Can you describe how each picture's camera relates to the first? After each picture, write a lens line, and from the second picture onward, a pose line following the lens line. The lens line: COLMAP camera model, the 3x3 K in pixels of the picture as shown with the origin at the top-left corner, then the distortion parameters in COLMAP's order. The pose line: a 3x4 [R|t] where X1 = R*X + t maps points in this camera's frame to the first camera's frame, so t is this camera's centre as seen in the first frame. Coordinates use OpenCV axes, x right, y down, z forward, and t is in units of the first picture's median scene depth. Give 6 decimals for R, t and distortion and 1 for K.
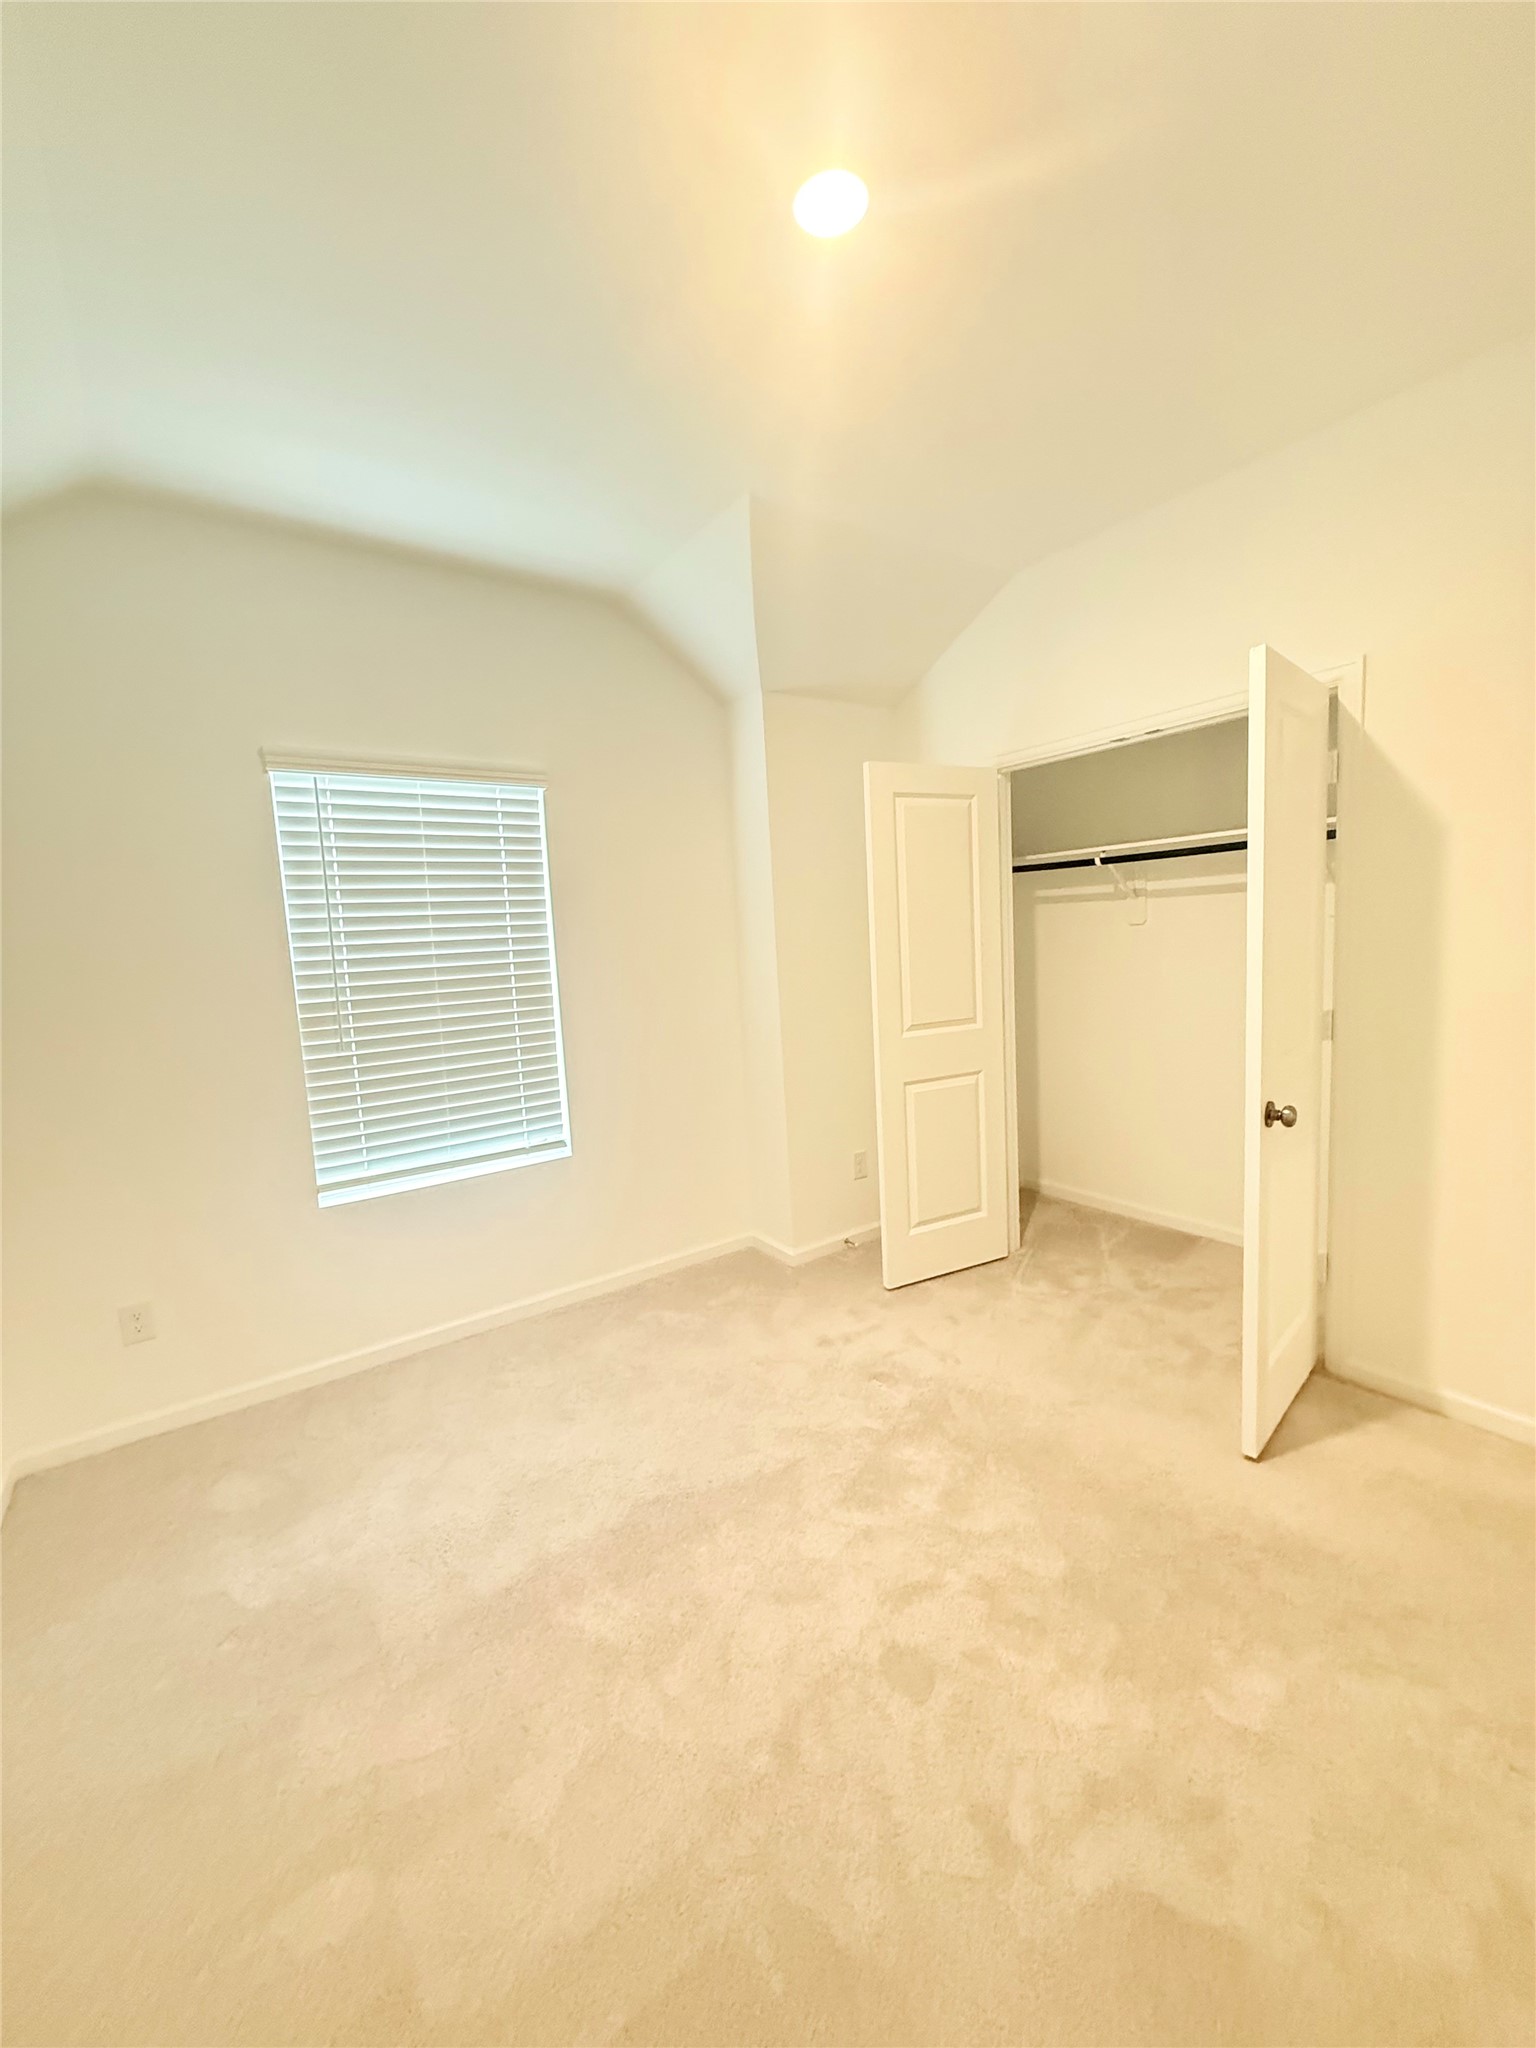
lens RADIAL K [[820.2, 0, 768.9], [0, 820.2, 1019.0], [0, 0, 1]] dist [0.000351, 0.000094]
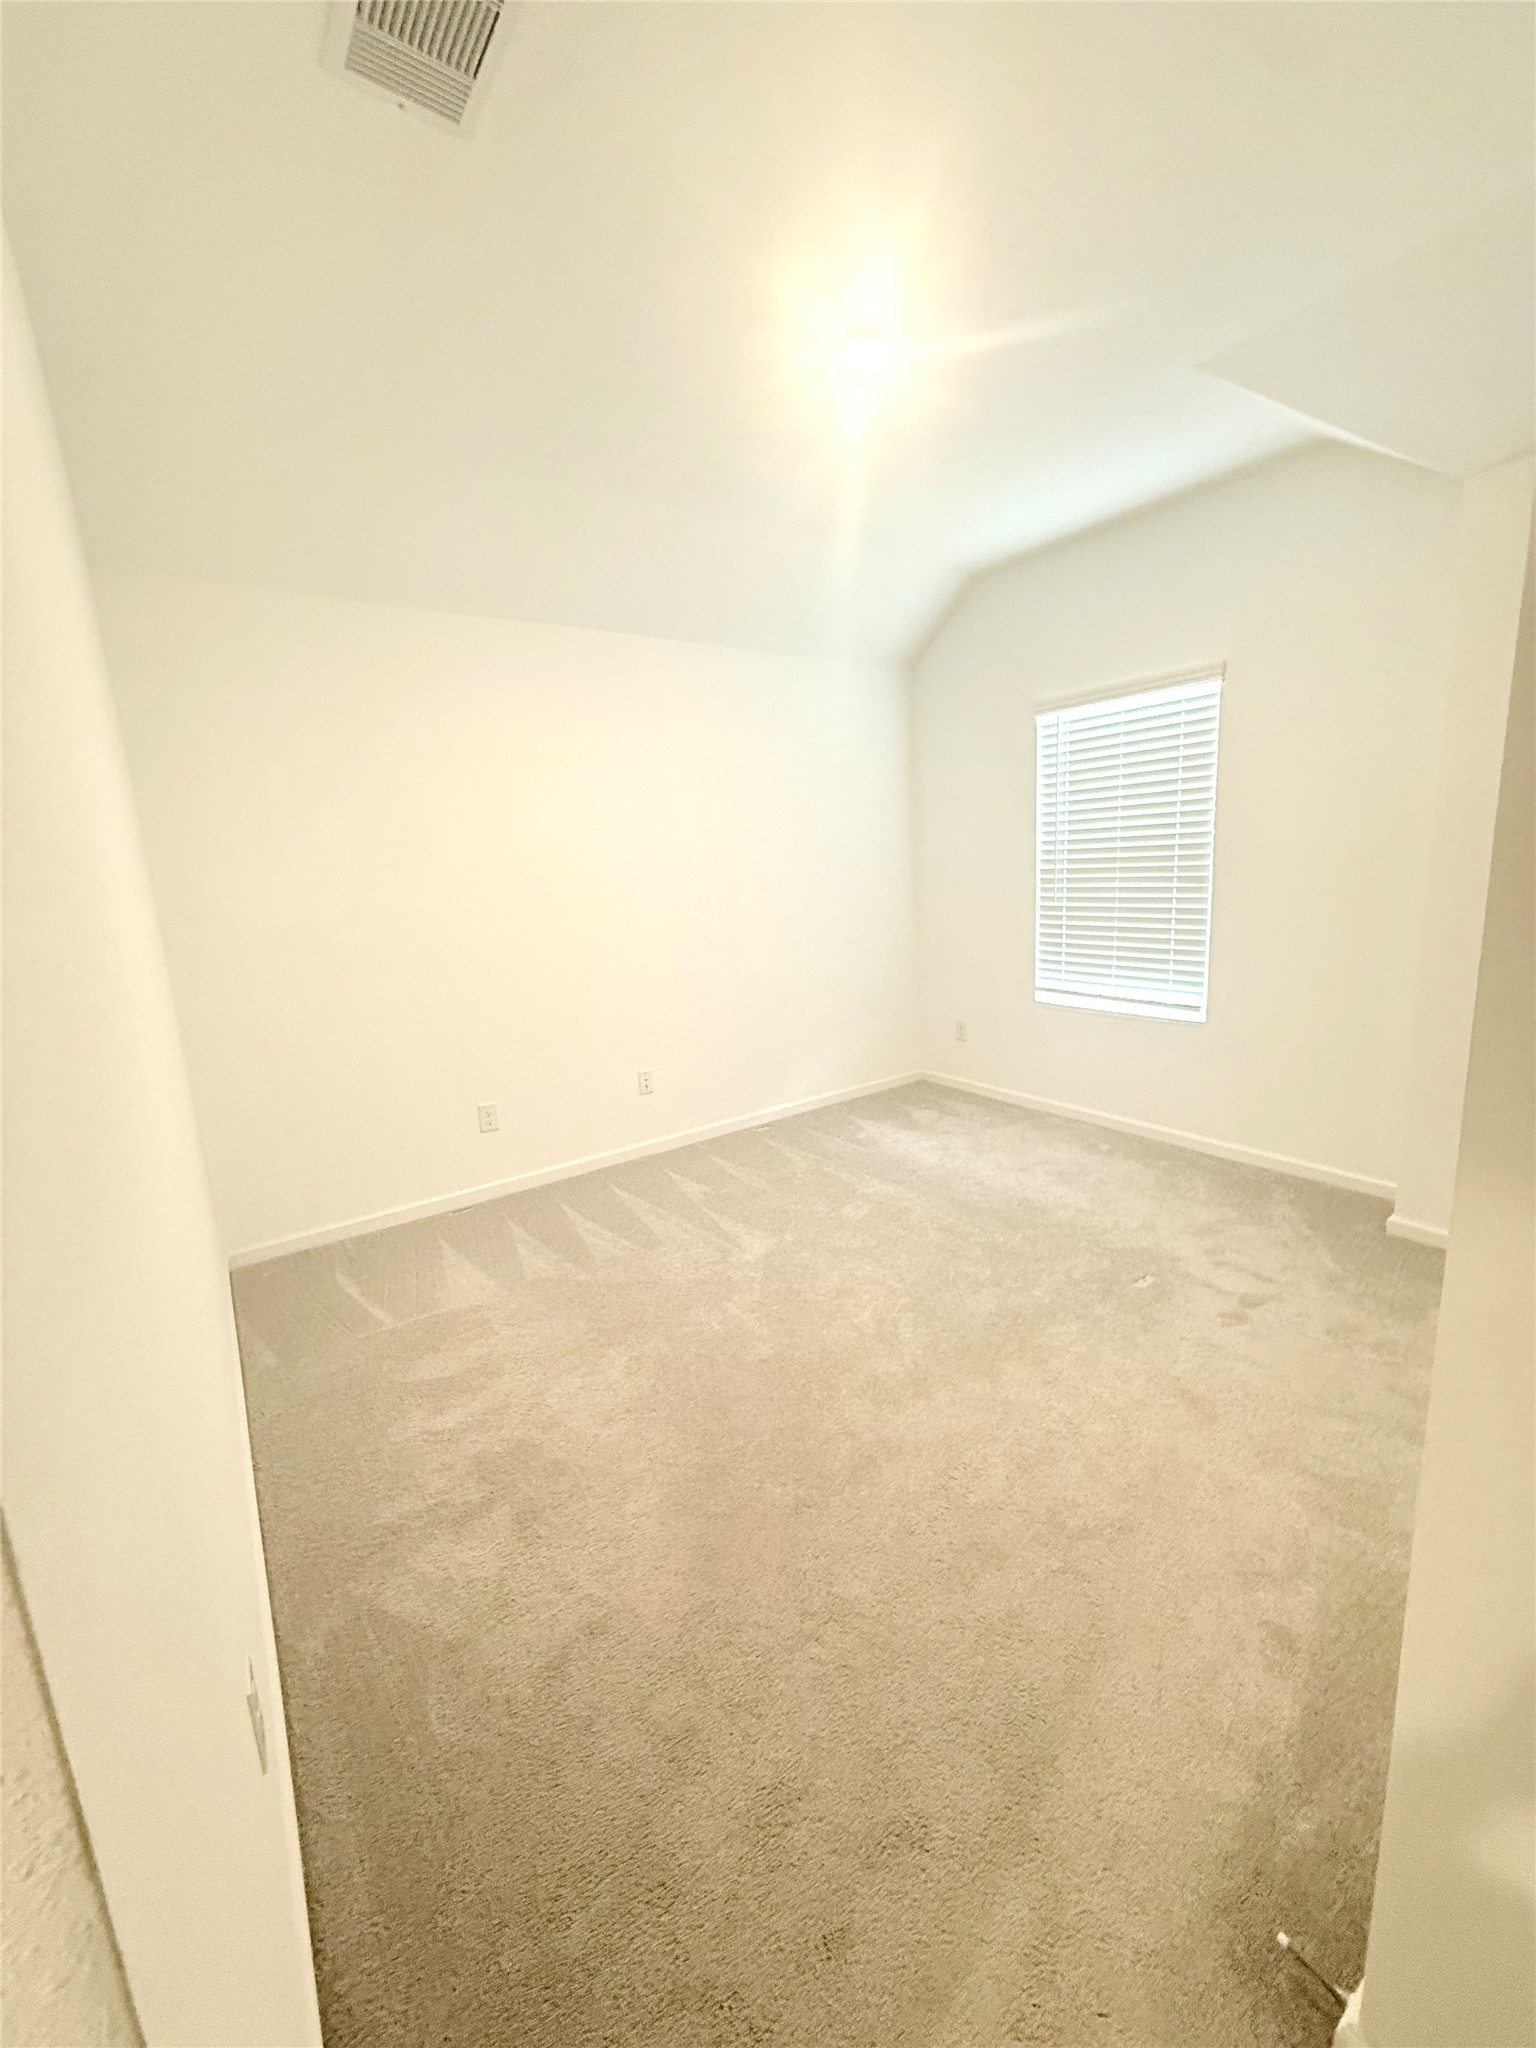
lens RADIAL K [[820.2, 0, 768.9], [0, 820.2, 1019.0], [0, 0, 1]] dist [0.000351, 0.000094]
pose [[-0.001524, 0.242893, -0.970052, 0.965733], [-0.051118, 0.968766, 0.242651, -0.088682], [0.998691, 0.049956, 0.010940, 0.458830]]
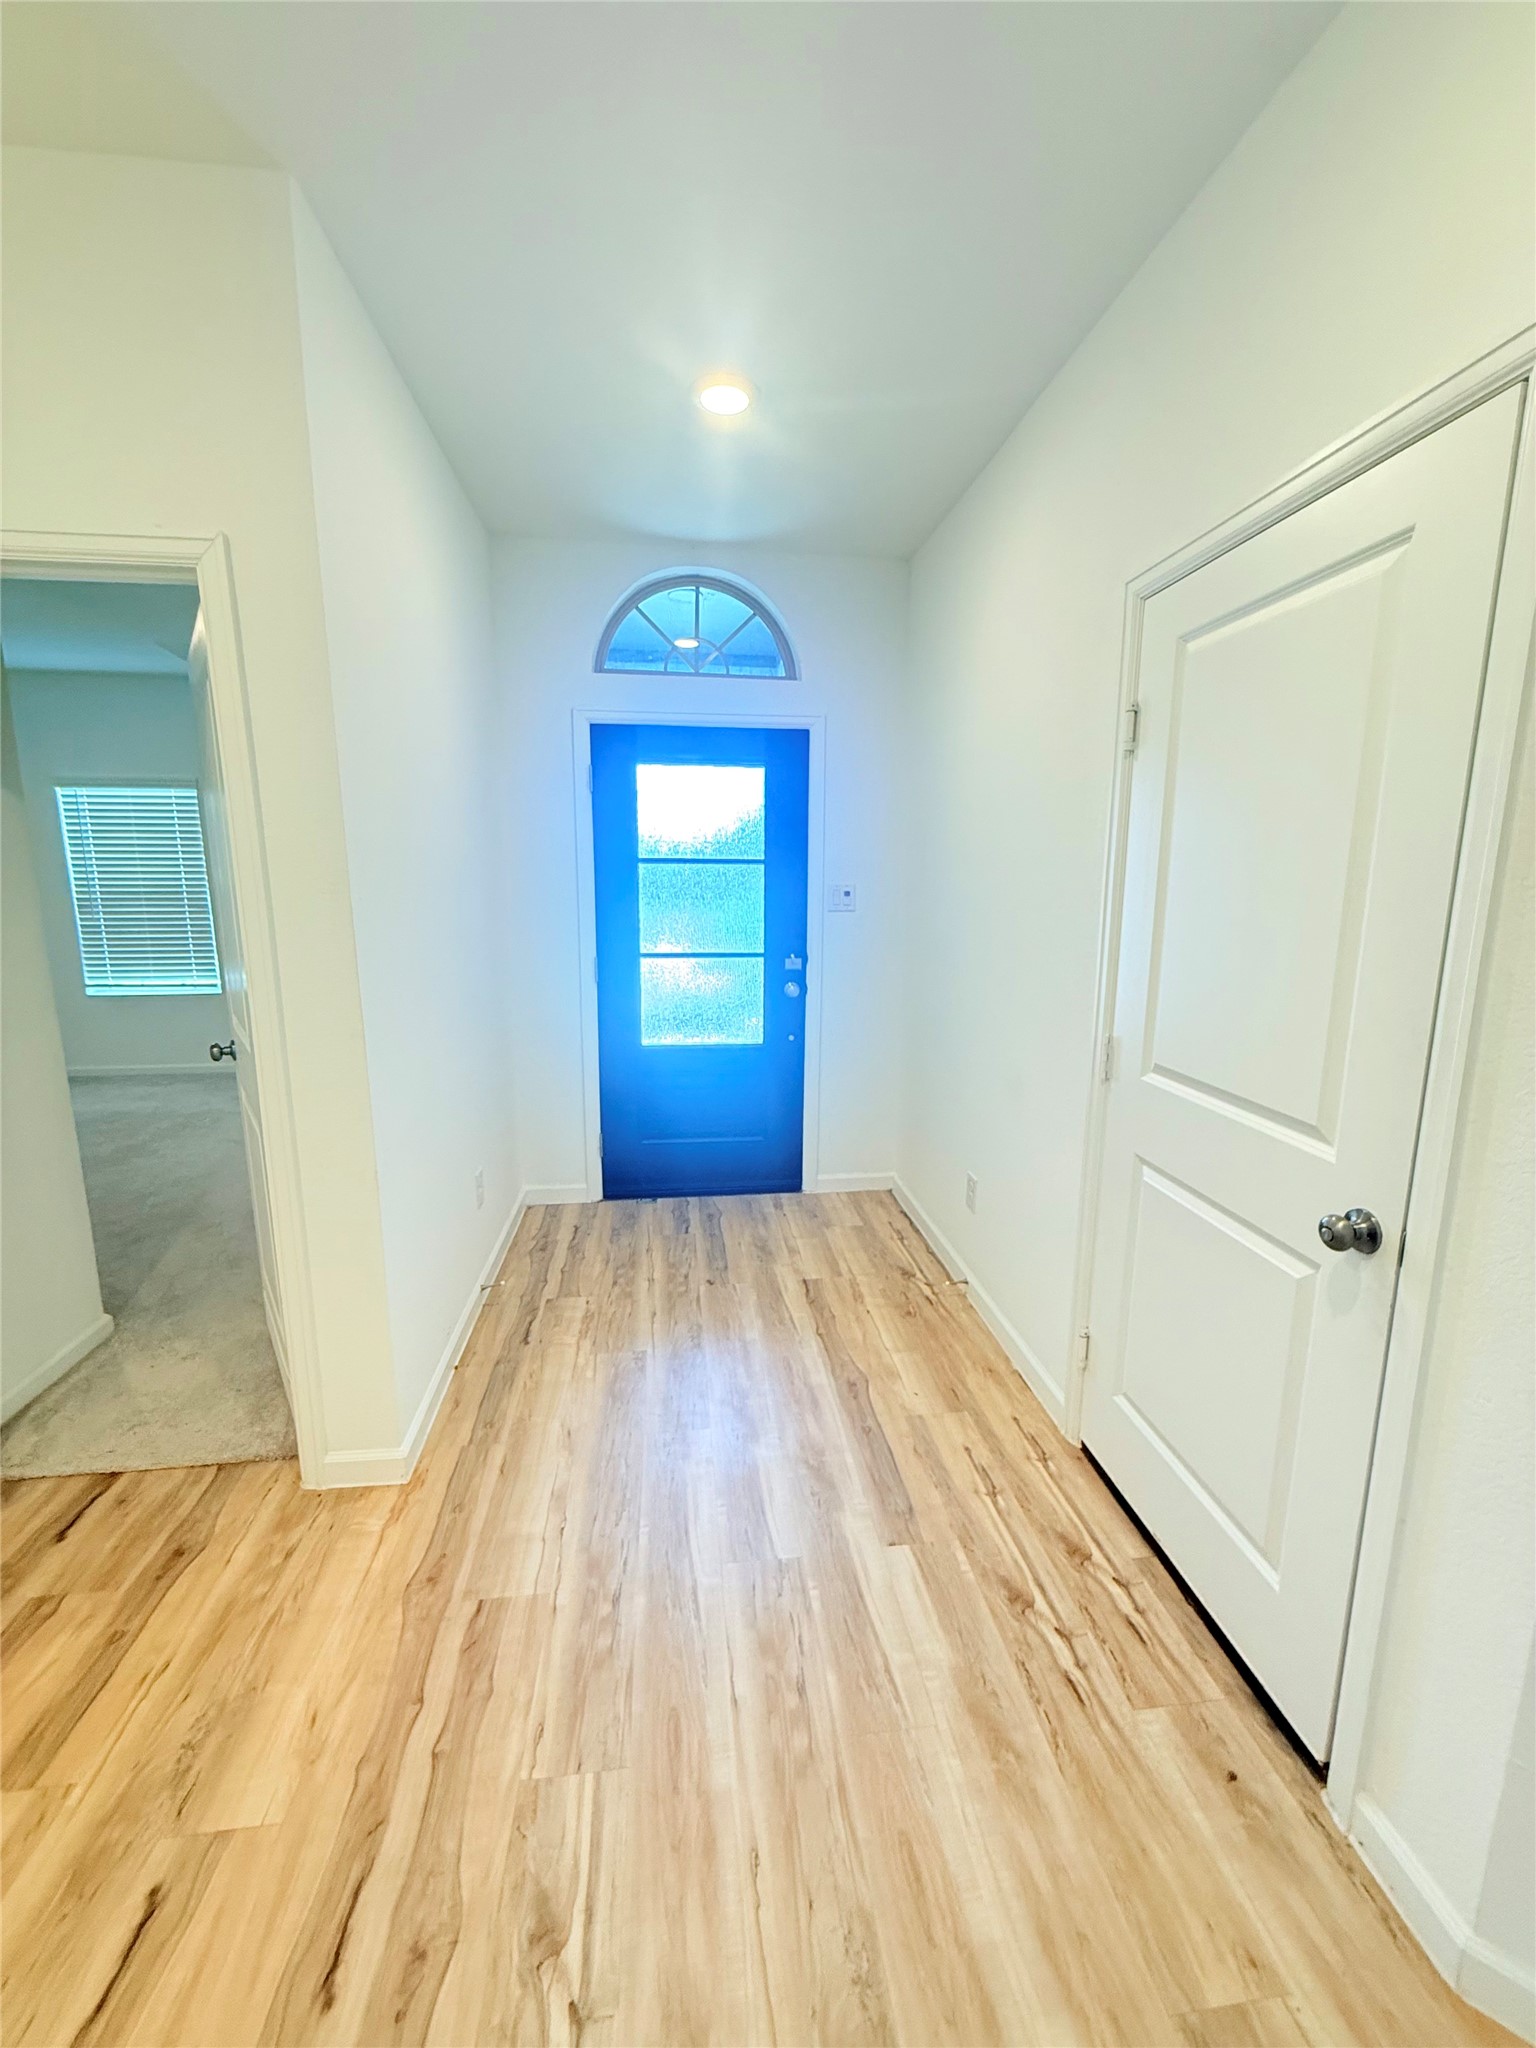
lens RADIAL K [[820.2, 0, 768.9], [0, 820.2, 1019.0], [0, 0, 1]] dist [0.000351, 0.000094]
pose [[0.877372, 0.135324, -0.460332, 1.935137], [-0.097812, 0.989702, 0.104516, -0.100024], [0.469734, -0.046673, 0.881573, -0.042116]]
